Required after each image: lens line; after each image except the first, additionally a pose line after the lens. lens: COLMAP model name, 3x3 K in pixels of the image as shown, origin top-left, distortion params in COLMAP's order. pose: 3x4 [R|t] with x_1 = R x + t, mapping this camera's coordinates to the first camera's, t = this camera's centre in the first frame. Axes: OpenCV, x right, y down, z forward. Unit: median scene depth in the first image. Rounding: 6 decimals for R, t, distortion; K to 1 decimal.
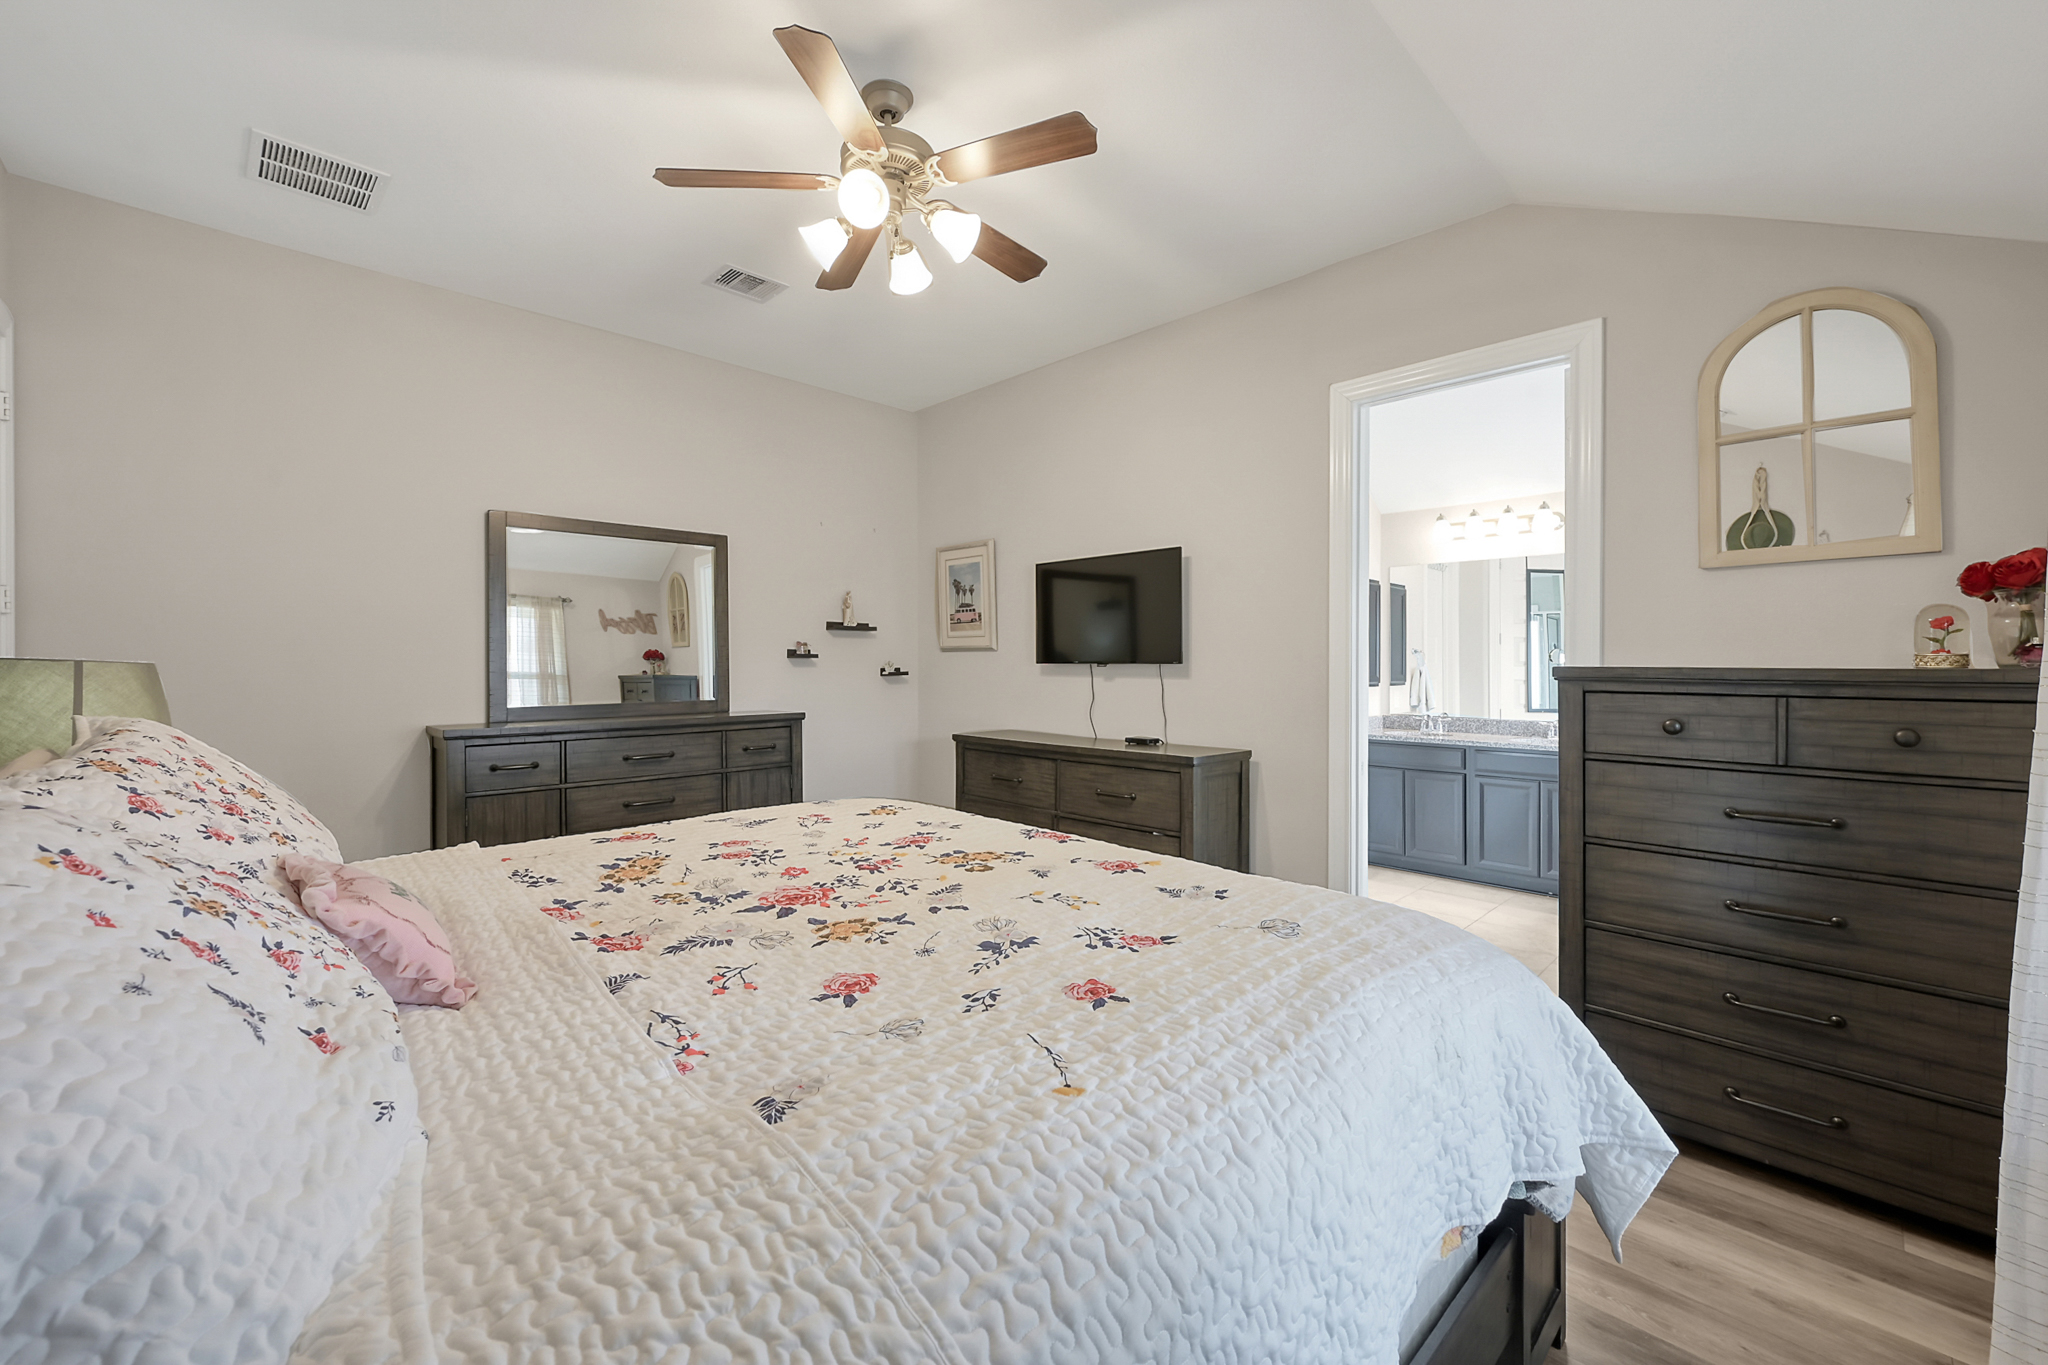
lens RADIAL K [[832.0, 0, 1009.5], [0, 832.0, 676.2], [0, 0, 1]] dist [-0.001368, 0.000368]
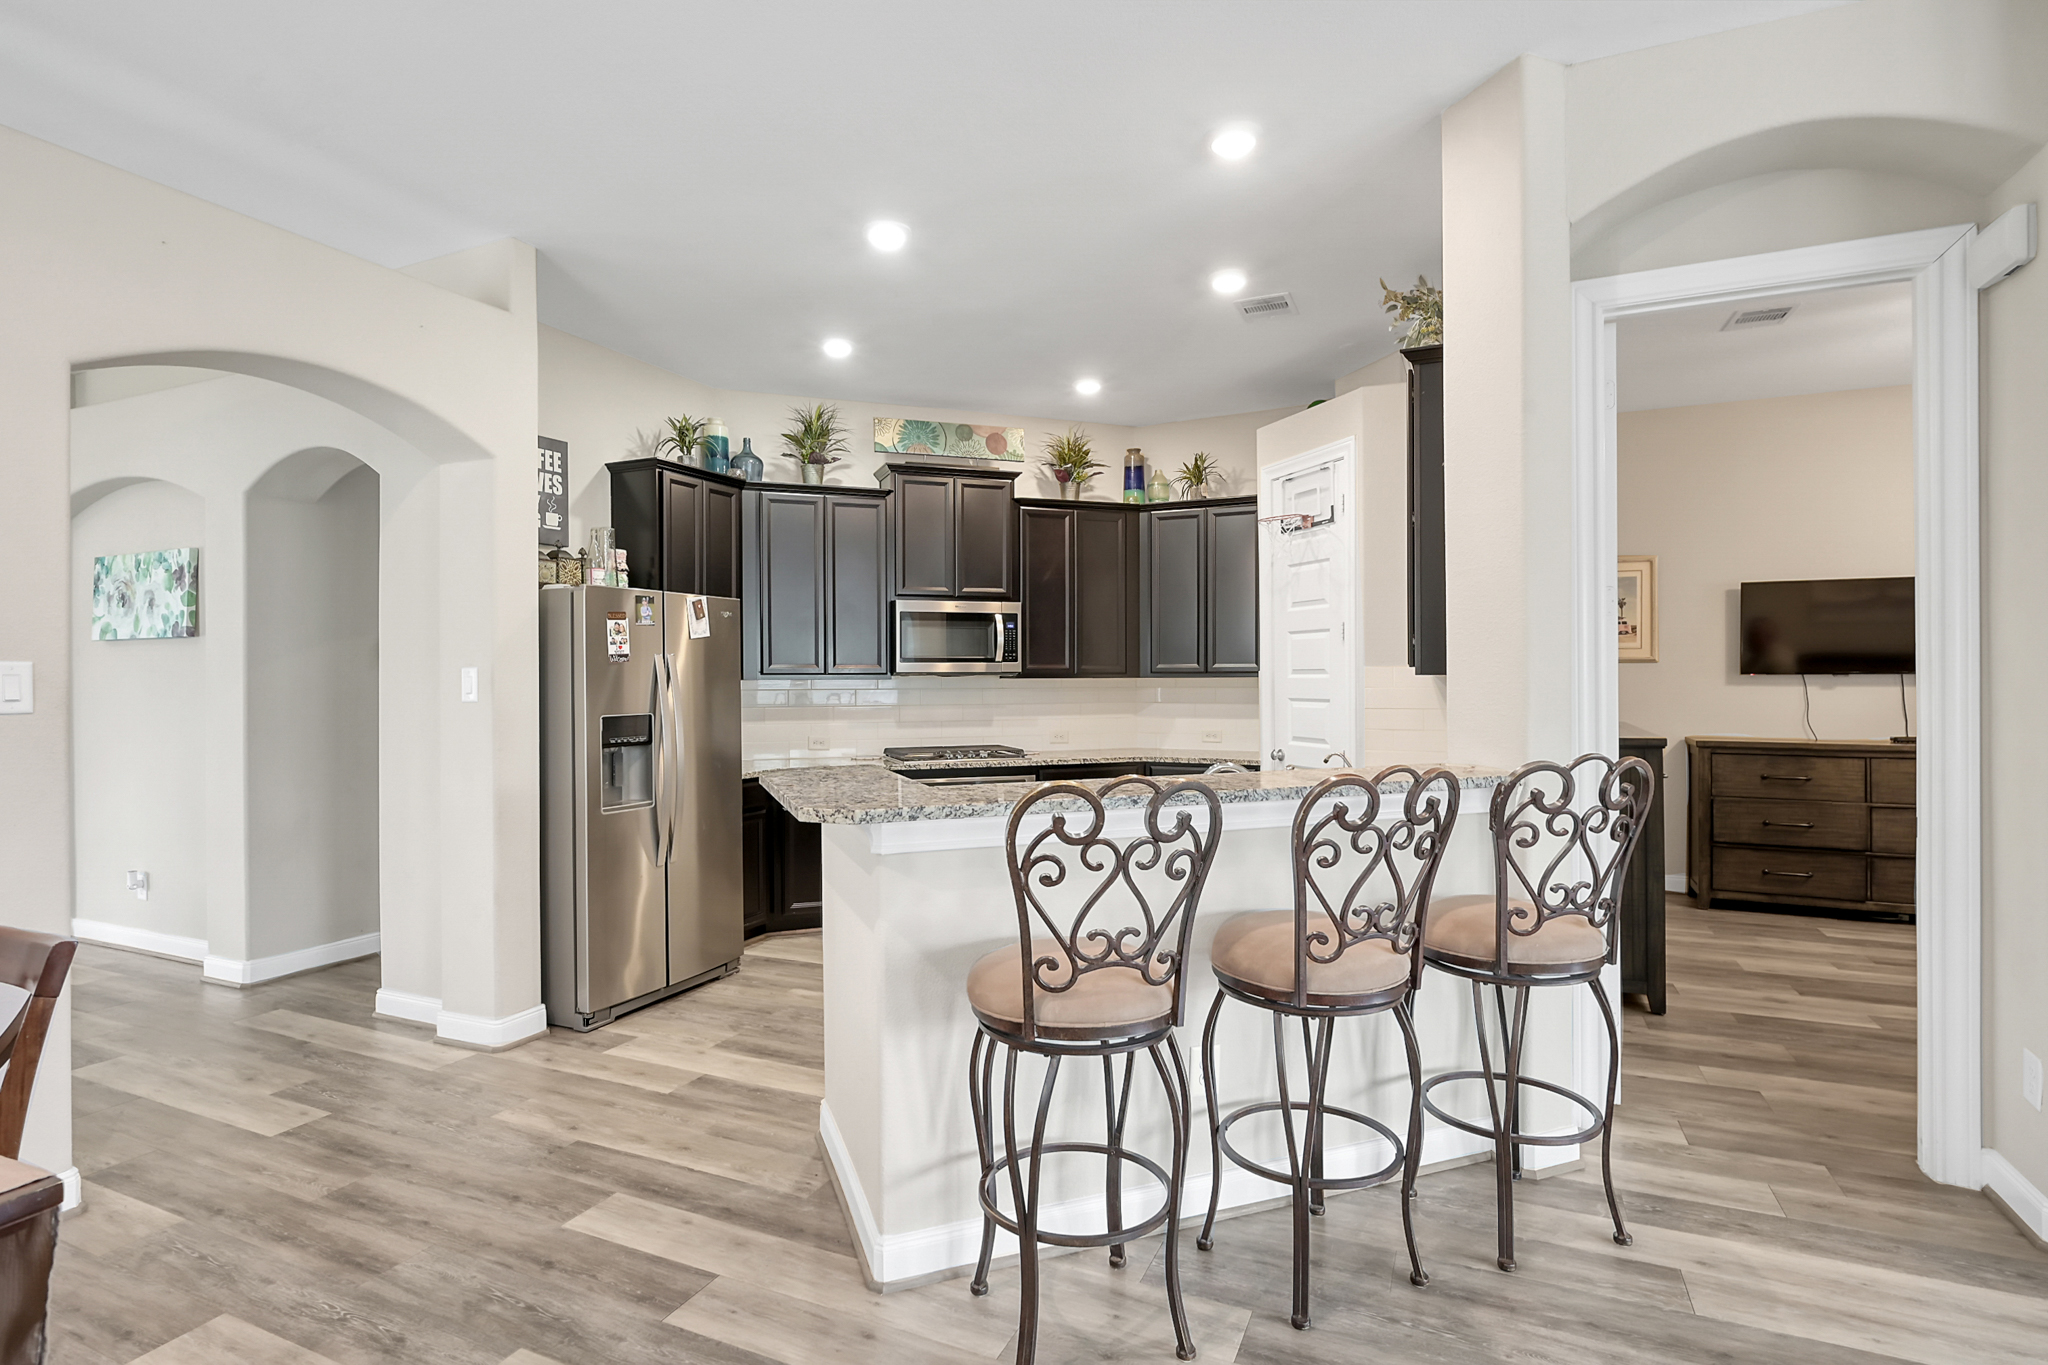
lens RADIAL K [[1009.5, 0, 1026.9], [0, 1009.5, 676.9], [0, 0, 1]] dist [0.000127, -0.000052]
pose [[0.929806, -0.000761, 0.368050, -1.333790], [0.007912, 0.999808, -0.017920, 0.004997], [-0.367966, 0.019574, 0.929633, 0.121473]]
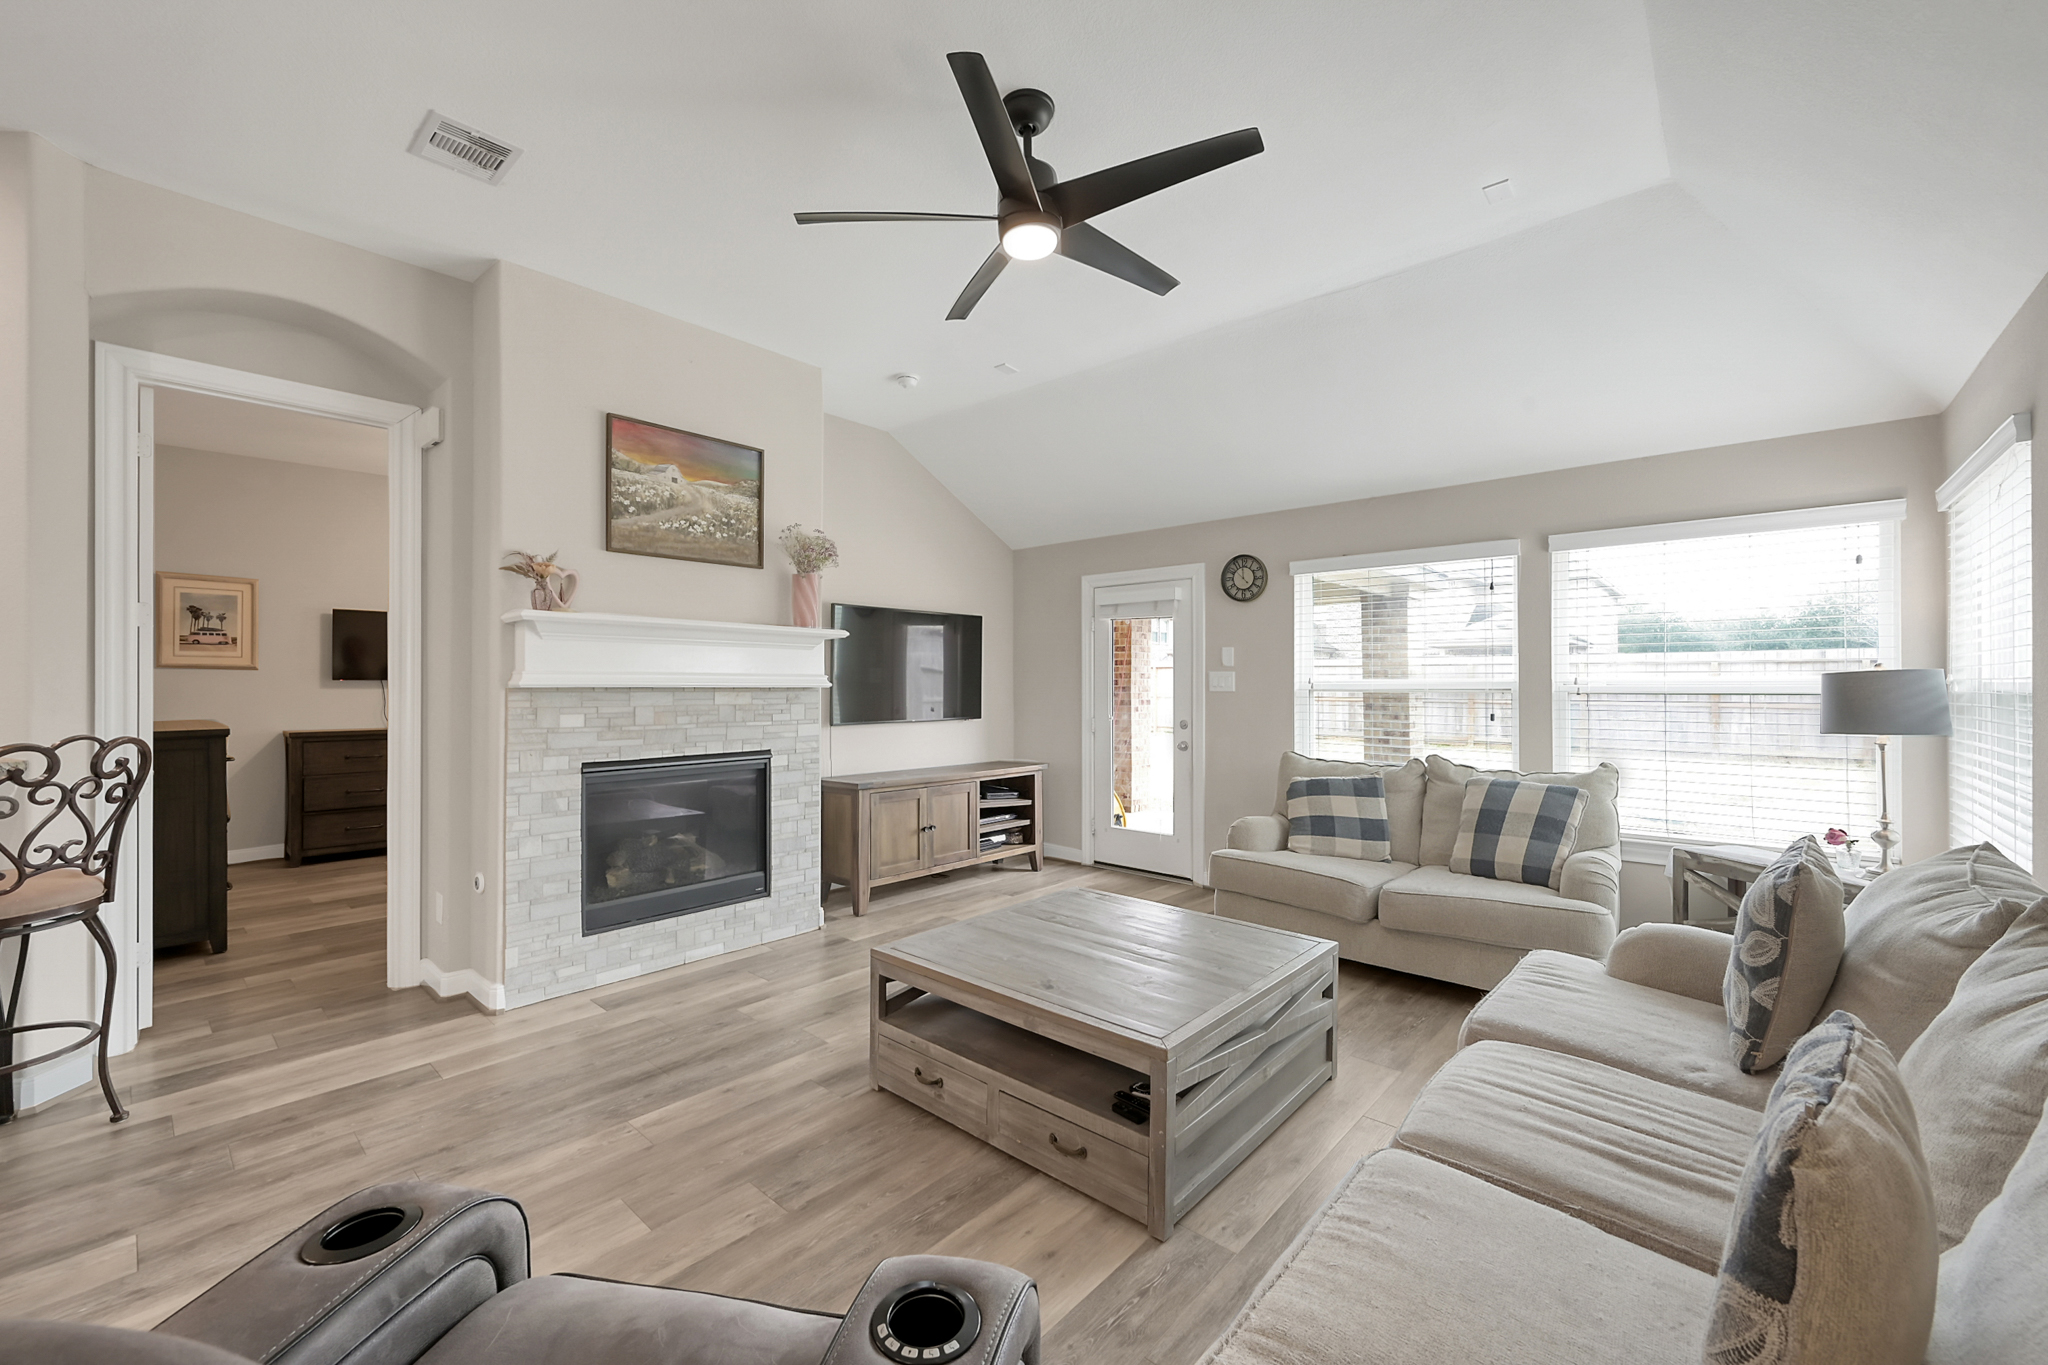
lens RADIAL K [[804.1, 0, 1024.0], [0, 804.1, 680.1], [0, 0, 1]] dist [-0.001193, -0.000090]
pose [[-0.077220, 0.007538, 0.996986, -1.431365], [0.018376, 0.999812, -0.006137, 0.015816], [-0.996845, 0.017847, -0.077344, -0.061063]]
